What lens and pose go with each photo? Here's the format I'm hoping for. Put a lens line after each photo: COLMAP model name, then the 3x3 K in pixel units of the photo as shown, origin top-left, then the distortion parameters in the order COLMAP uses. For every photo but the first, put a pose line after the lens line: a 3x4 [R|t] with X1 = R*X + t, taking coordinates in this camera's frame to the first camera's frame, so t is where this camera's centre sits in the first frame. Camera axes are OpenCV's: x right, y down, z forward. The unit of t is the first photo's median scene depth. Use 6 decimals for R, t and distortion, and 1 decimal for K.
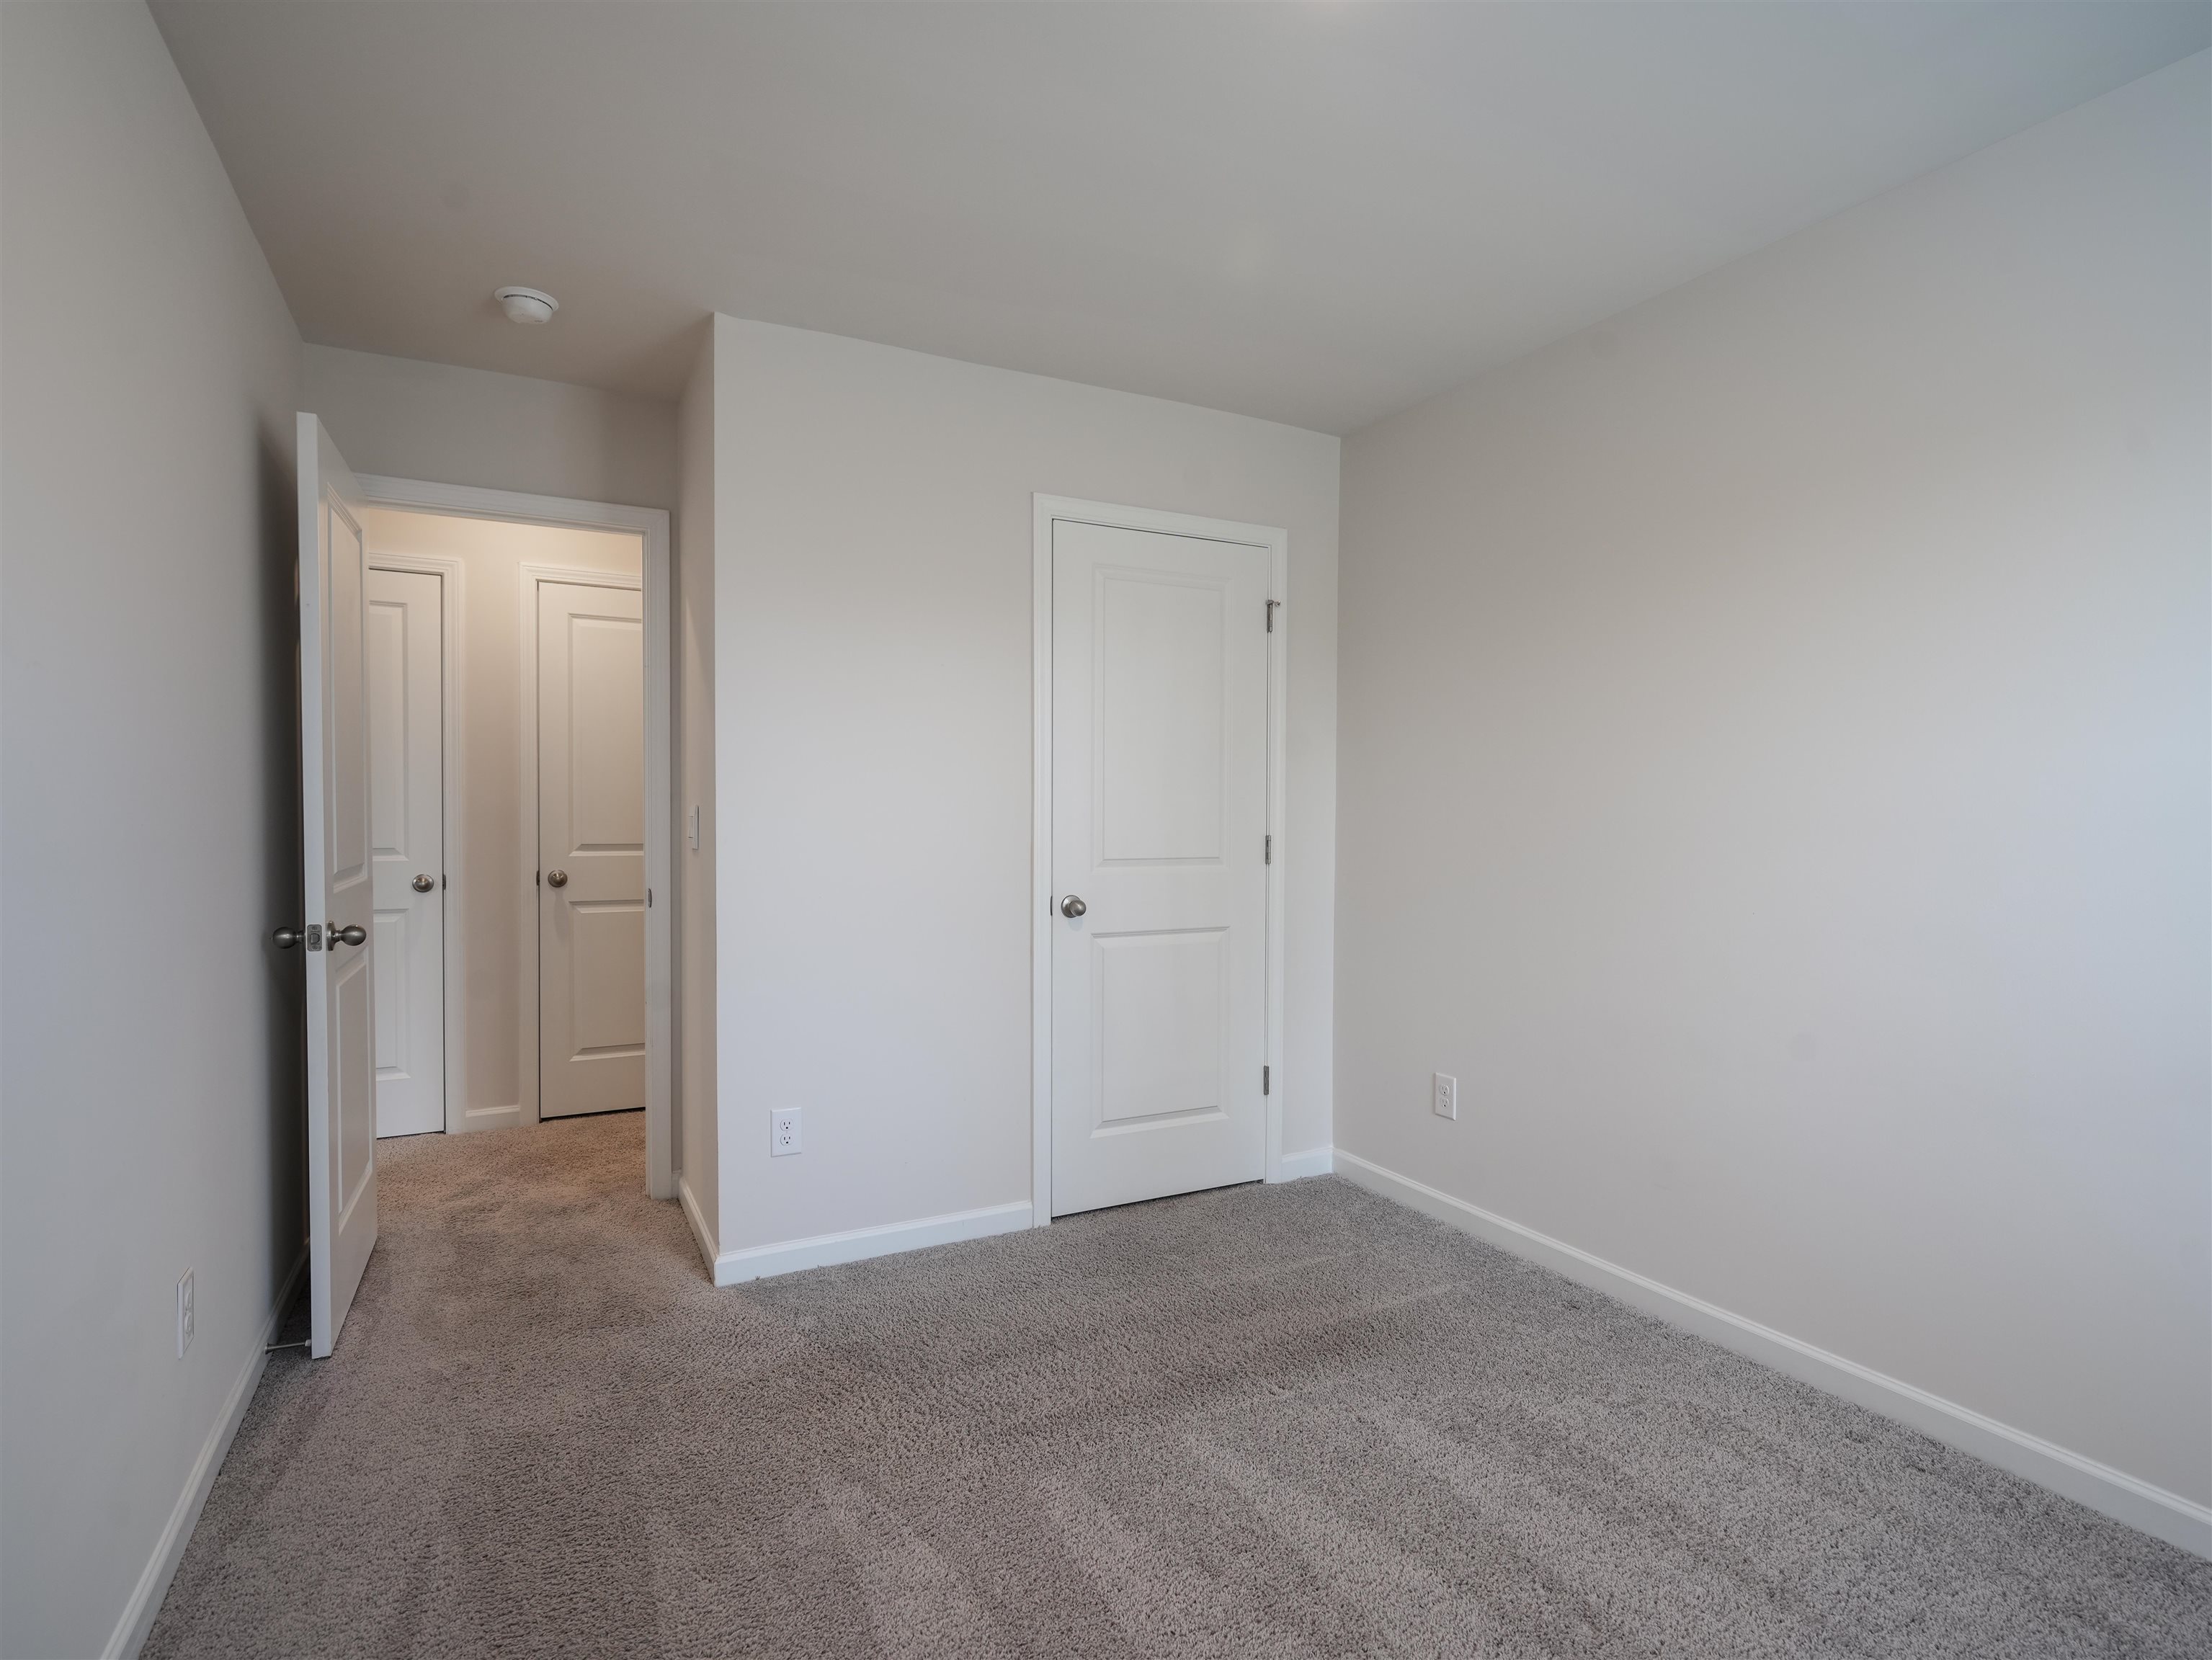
lens RADIAL K [[1137.7, 0, 1106.0], [0, 1137.7, 830.0], [0, 0, 1]] dist [-0.000074, 0.000015]
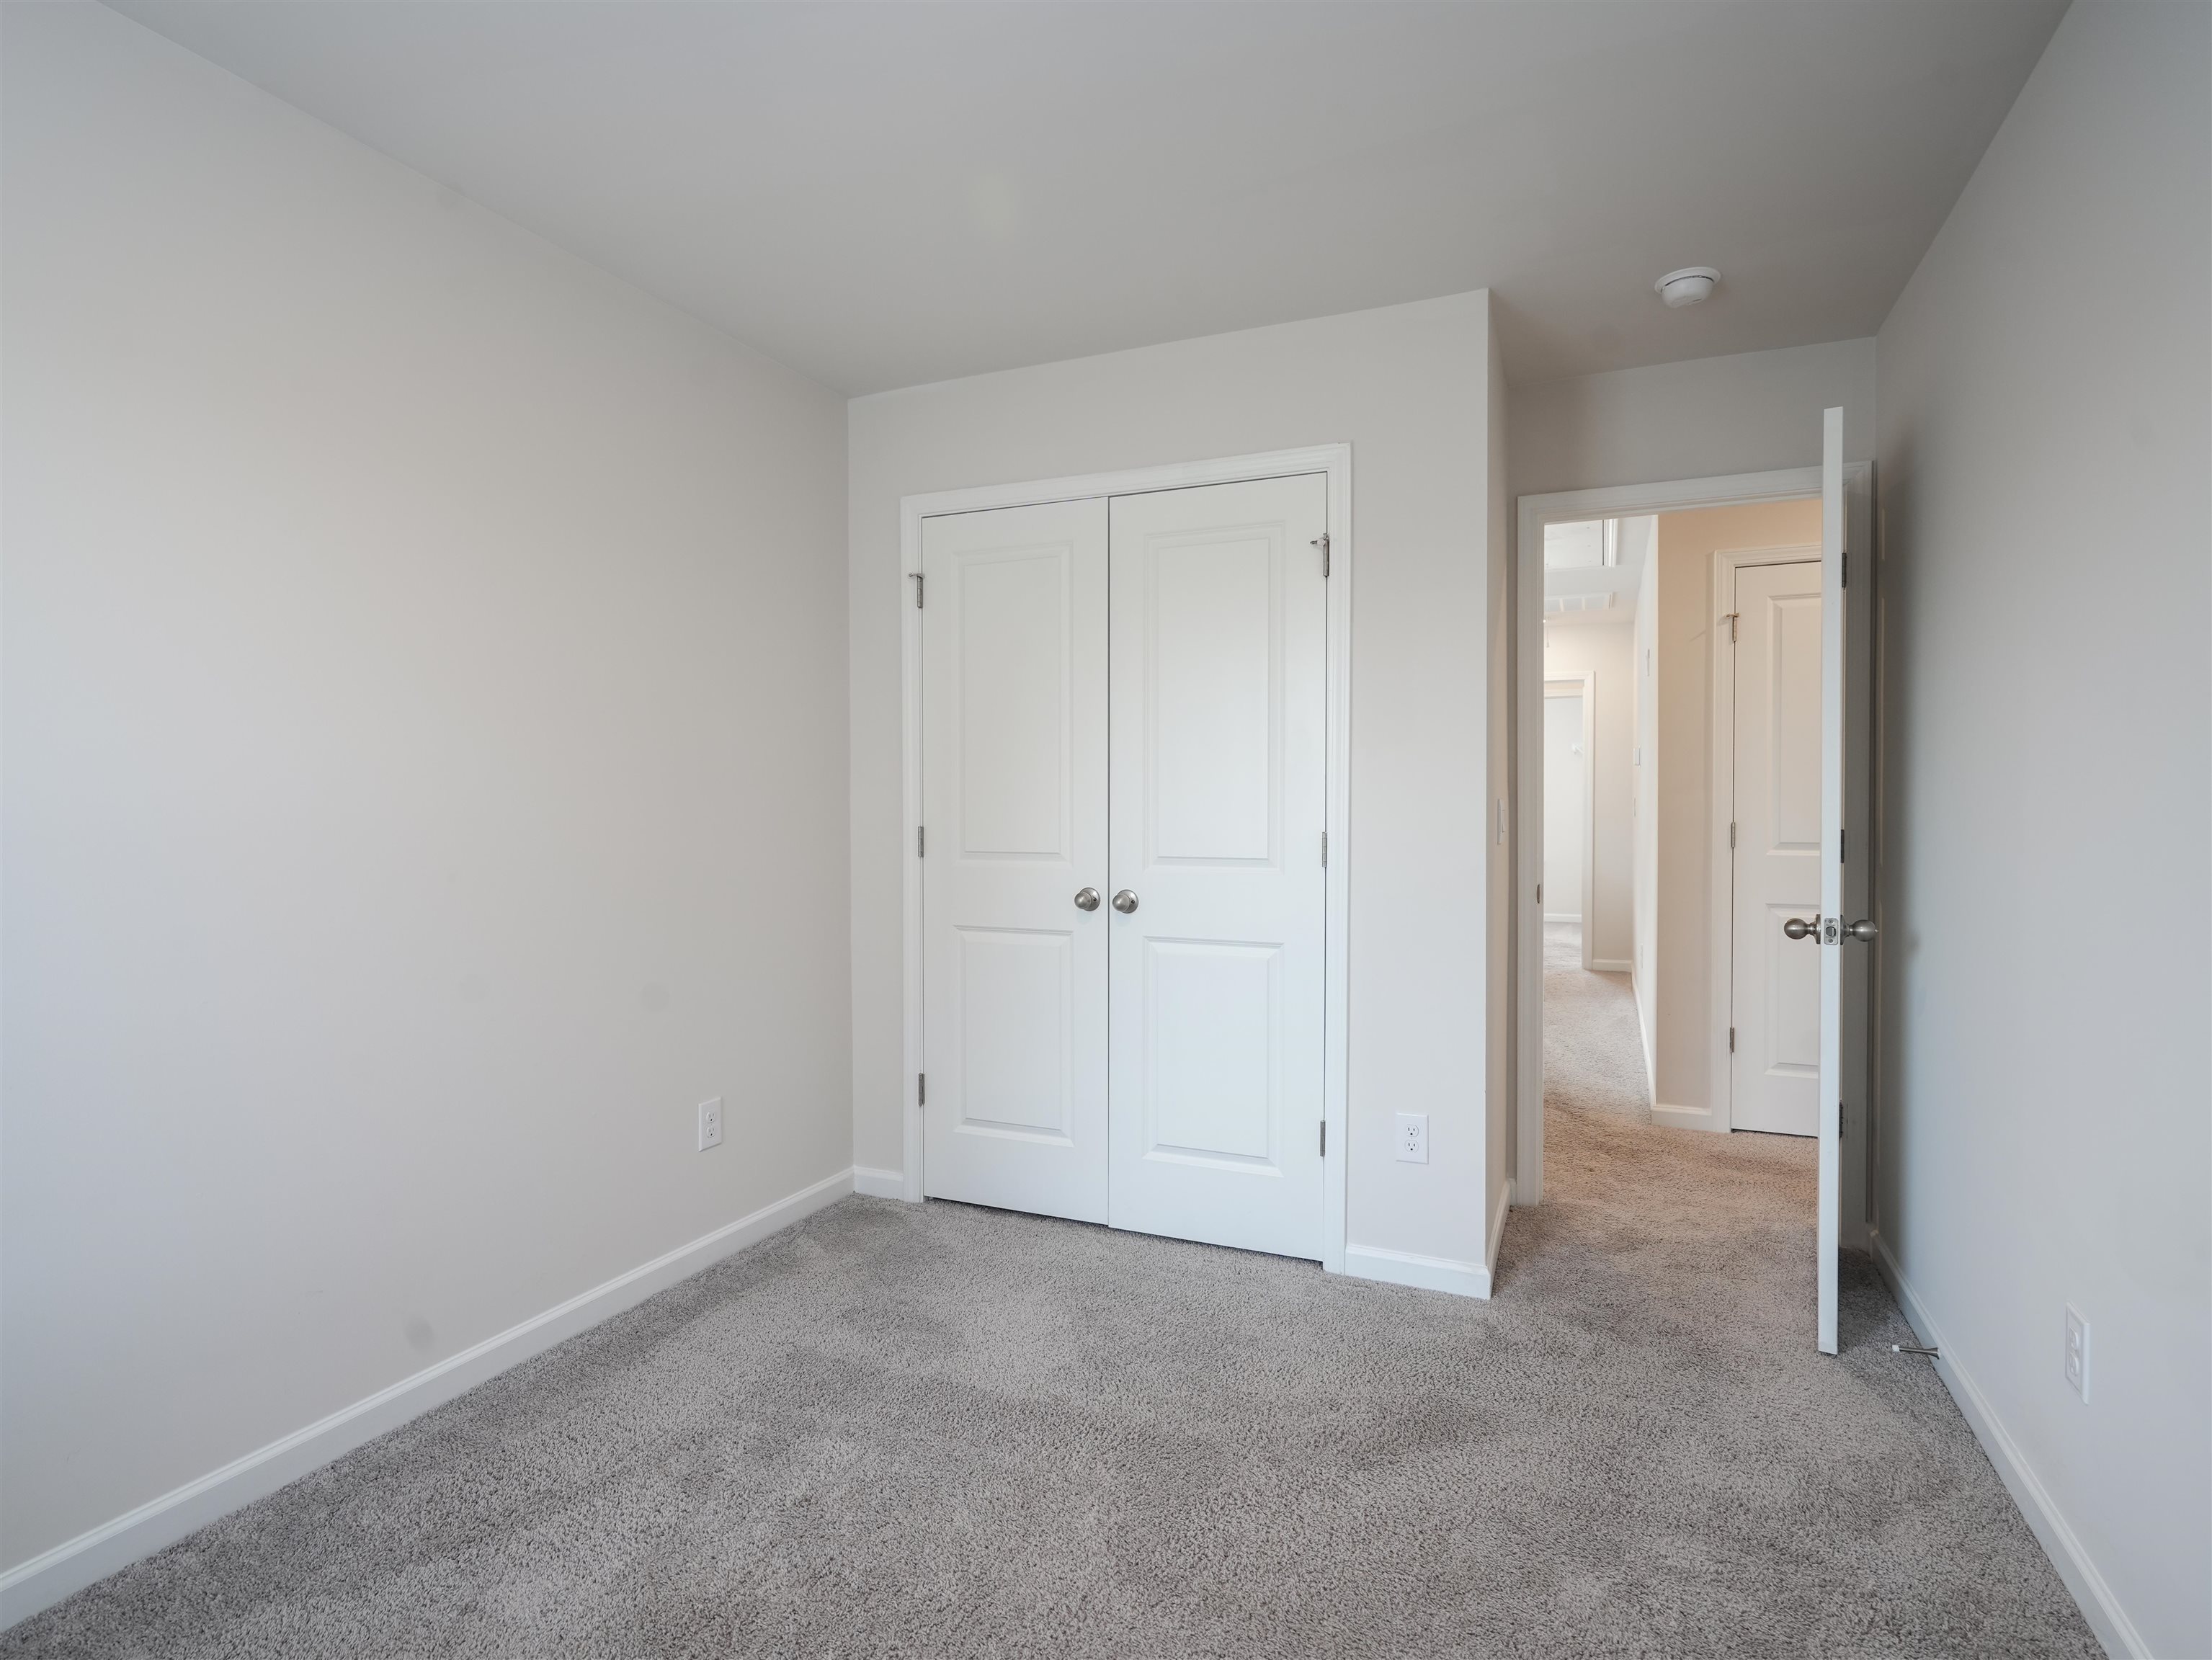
lens RADIAL K [[1137.7, 0, 1106.0], [0, 1137.7, 830.0], [0, 0, 1]] dist [-0.000074, 0.000015]
pose [[0.628096, 0.011340, -0.778053, 0.670756], [-0.017980, 0.999838, 0.000058, 0.006191], [0.777928, 0.013953, 0.628198, 0.381148]]
